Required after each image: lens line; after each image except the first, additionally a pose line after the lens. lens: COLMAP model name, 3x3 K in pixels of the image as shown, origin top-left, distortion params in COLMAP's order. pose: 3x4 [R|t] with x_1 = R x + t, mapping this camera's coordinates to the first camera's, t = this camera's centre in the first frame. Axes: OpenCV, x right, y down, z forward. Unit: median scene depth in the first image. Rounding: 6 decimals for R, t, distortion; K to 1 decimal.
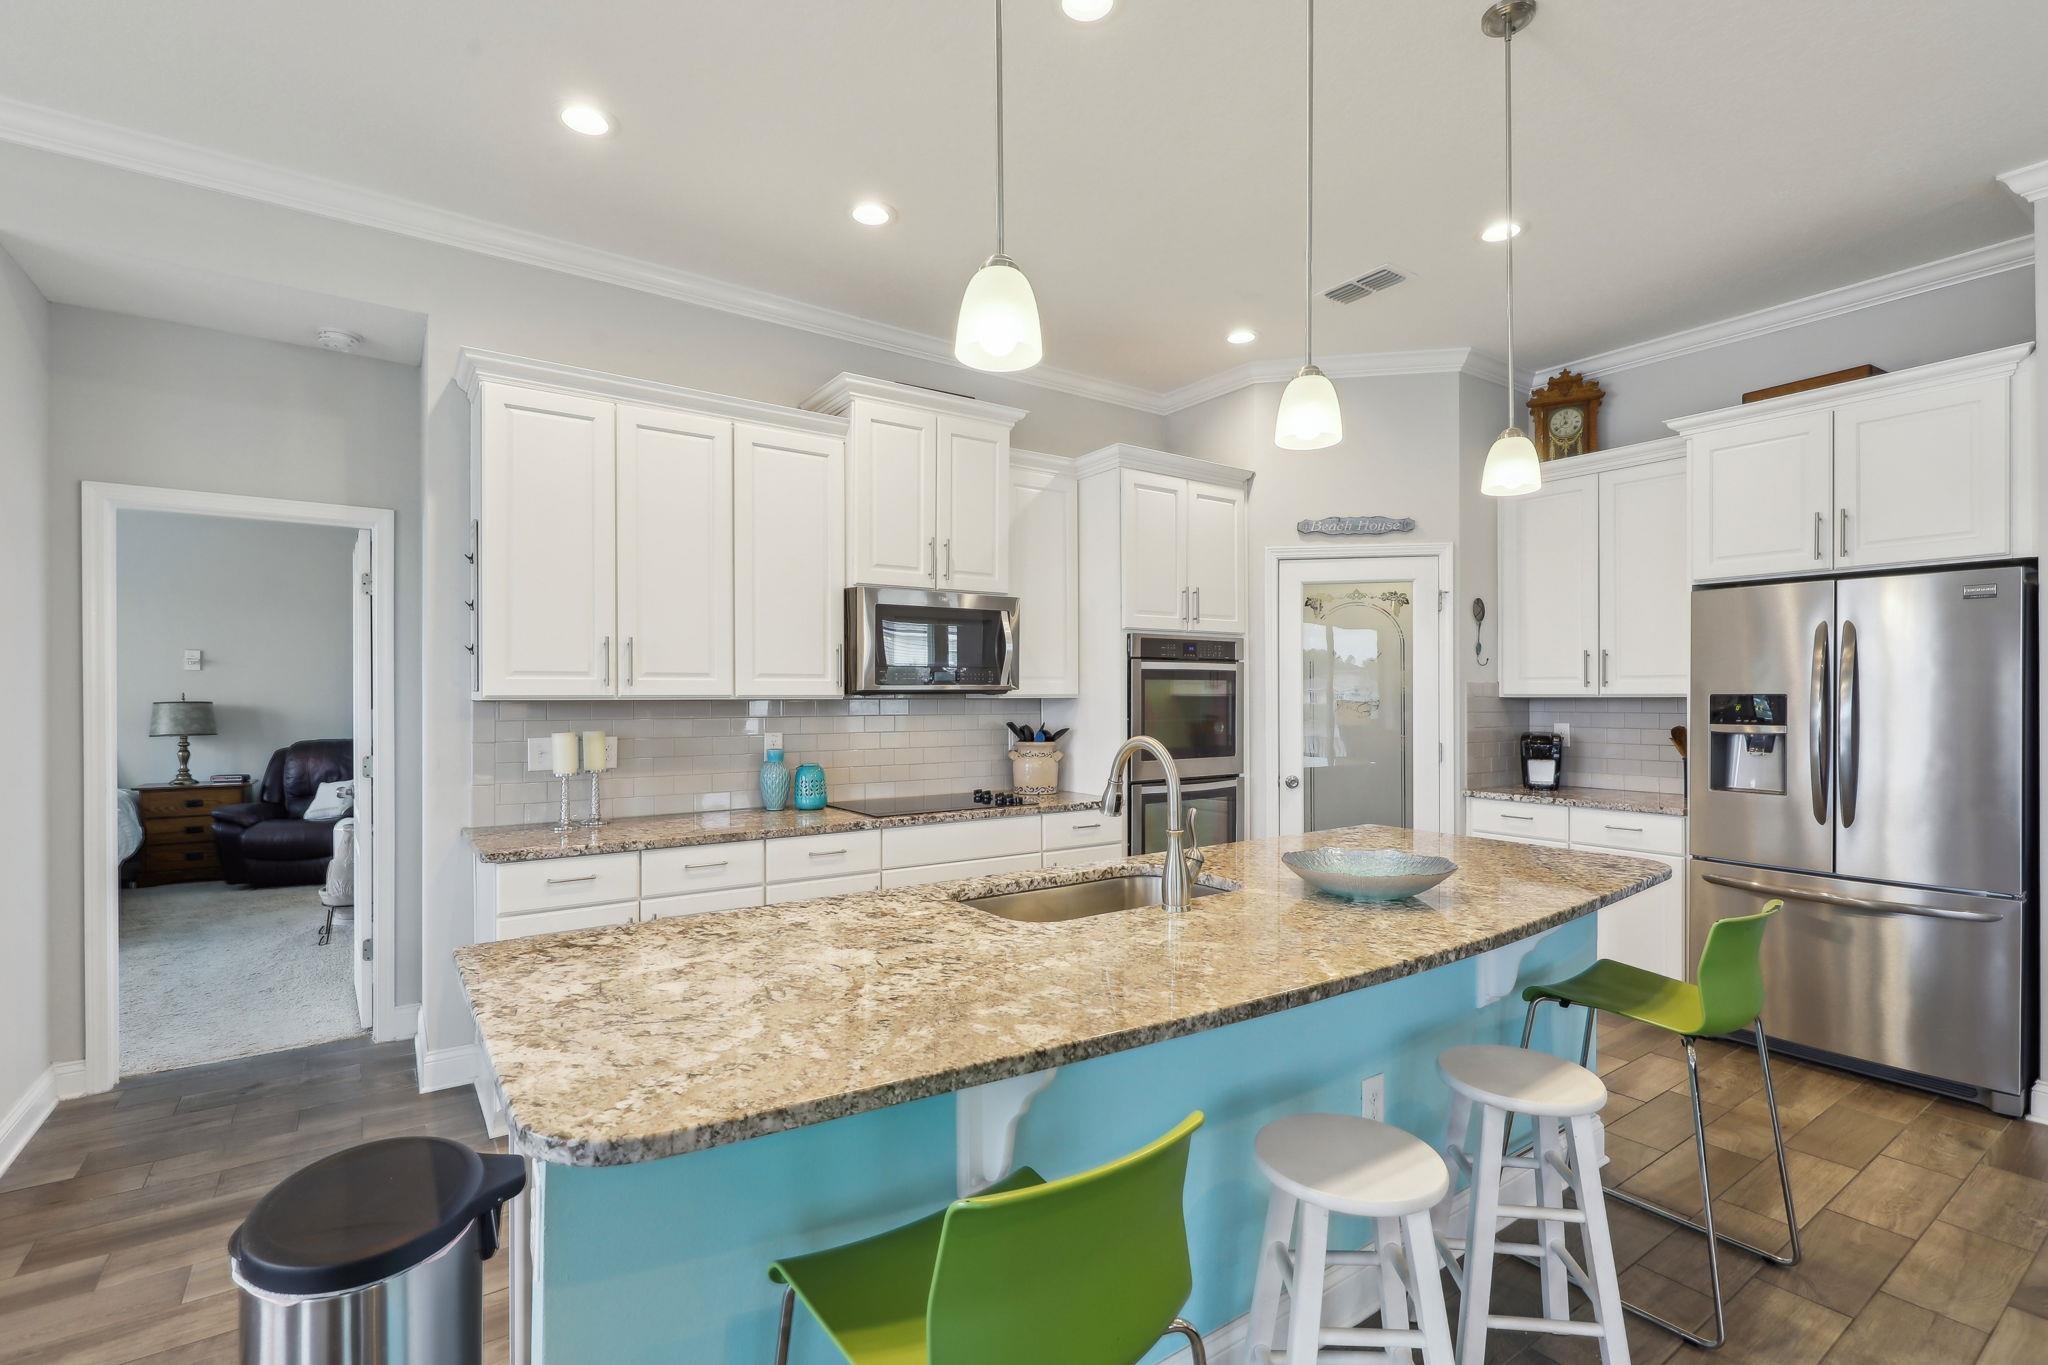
lens RADIAL K [[931.0, 0, 1027.9], [0, 931.0, 702.1], [0, 0, 1]] dist [0.001517, -0.000149]
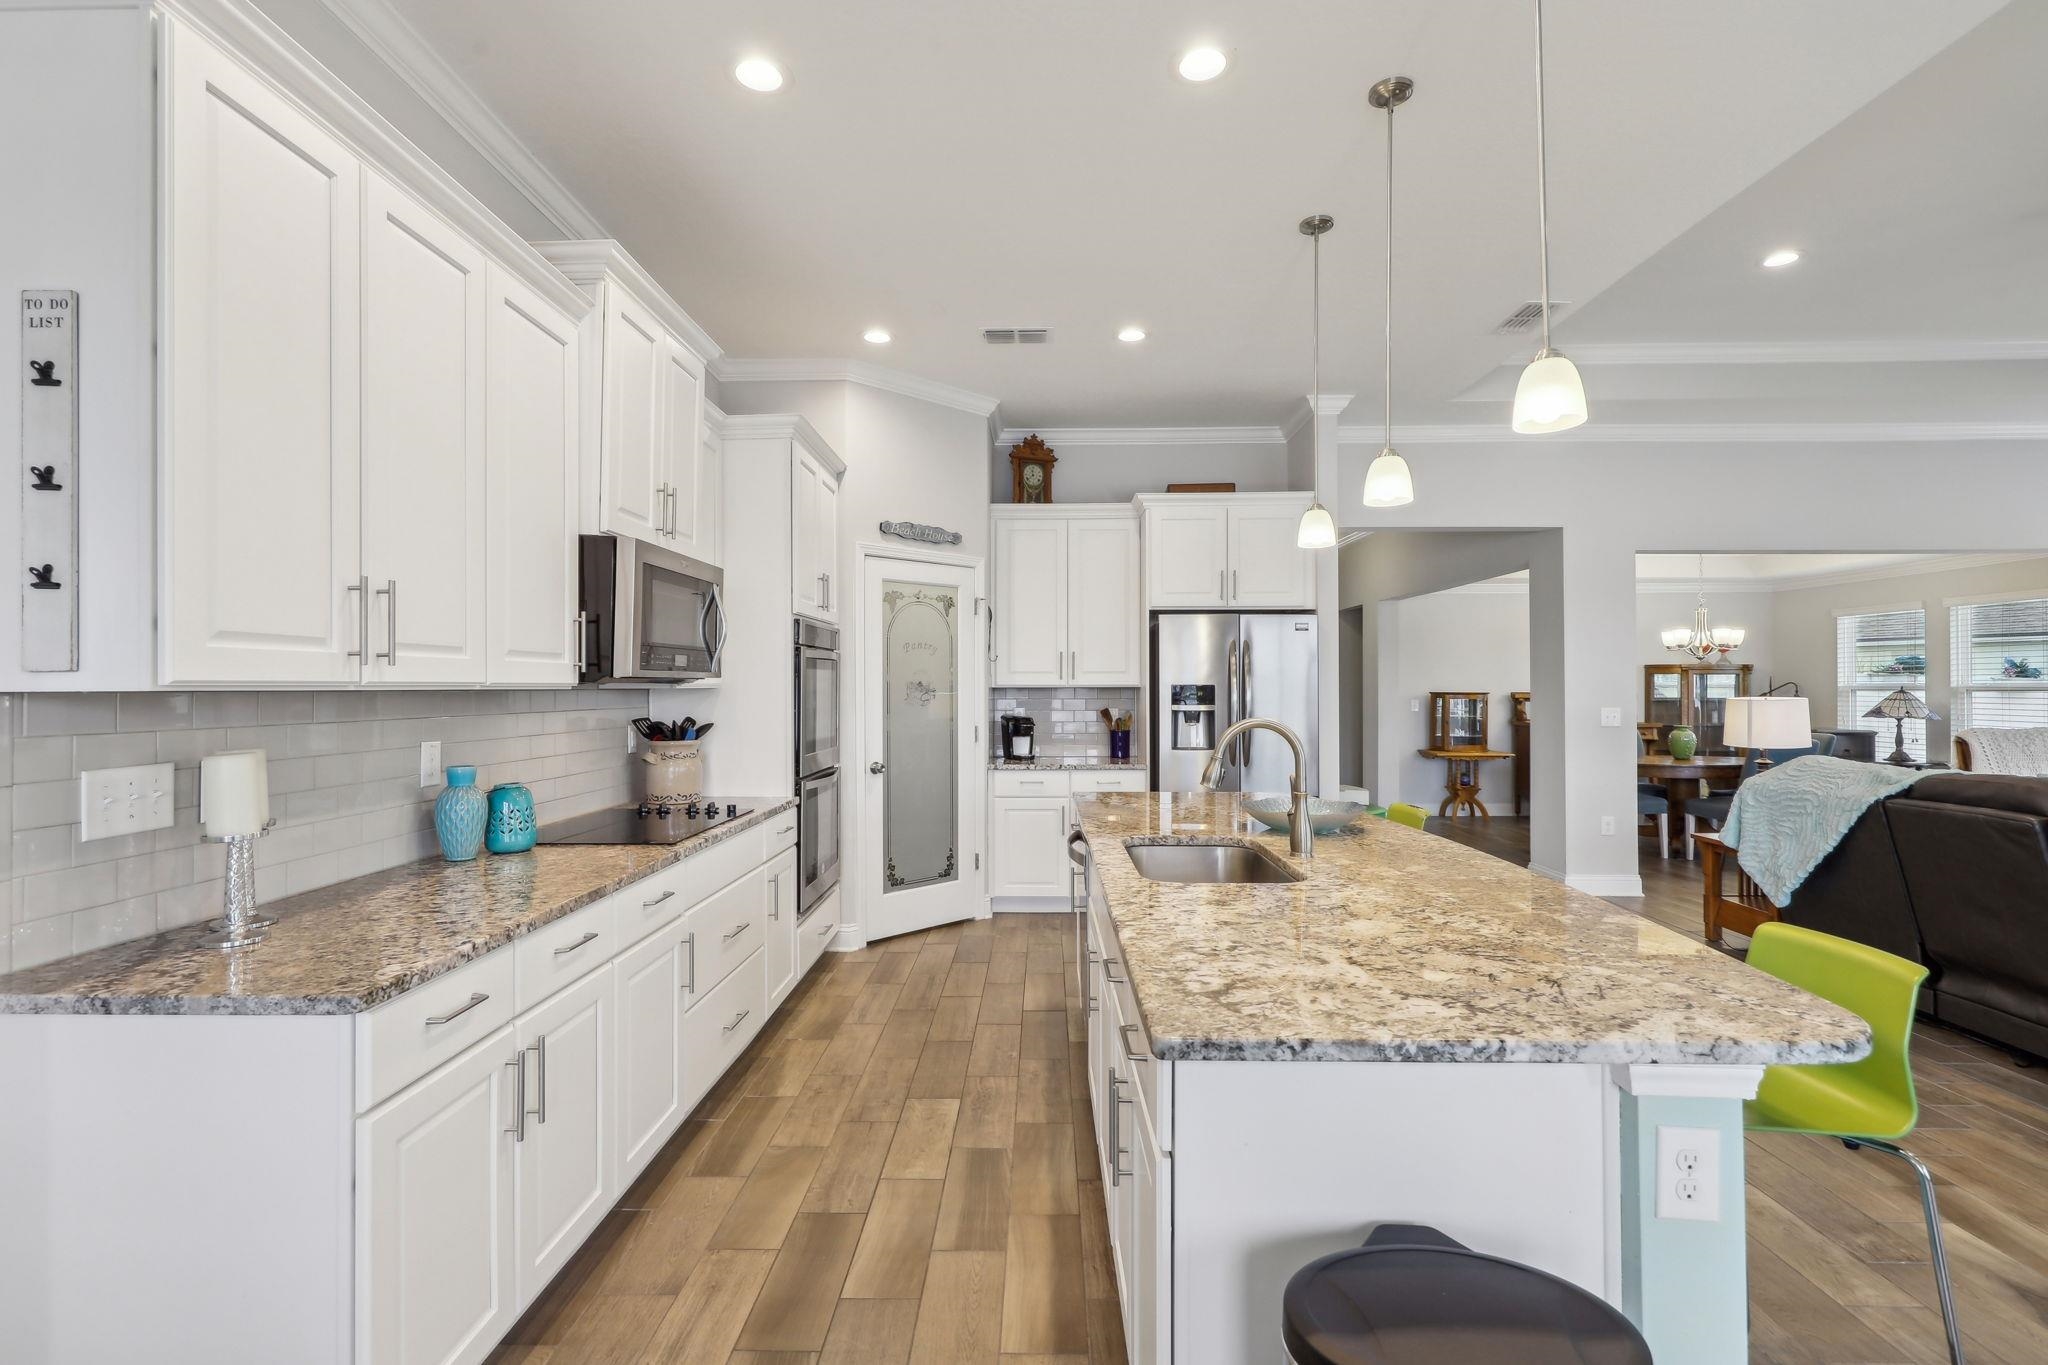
lens RADIAL K [[925.6, 0, 1024.9], [0, 925.6, 685.0], [0, 0, 1]] dist [0.004520, -0.000628]
pose [[0.595538, 0.002393, 0.803324, -0.603518], [0.005805, 0.999957, -0.007282, 0.000847], [-0.803306, 0.009000, 0.595498, 0.321980]]
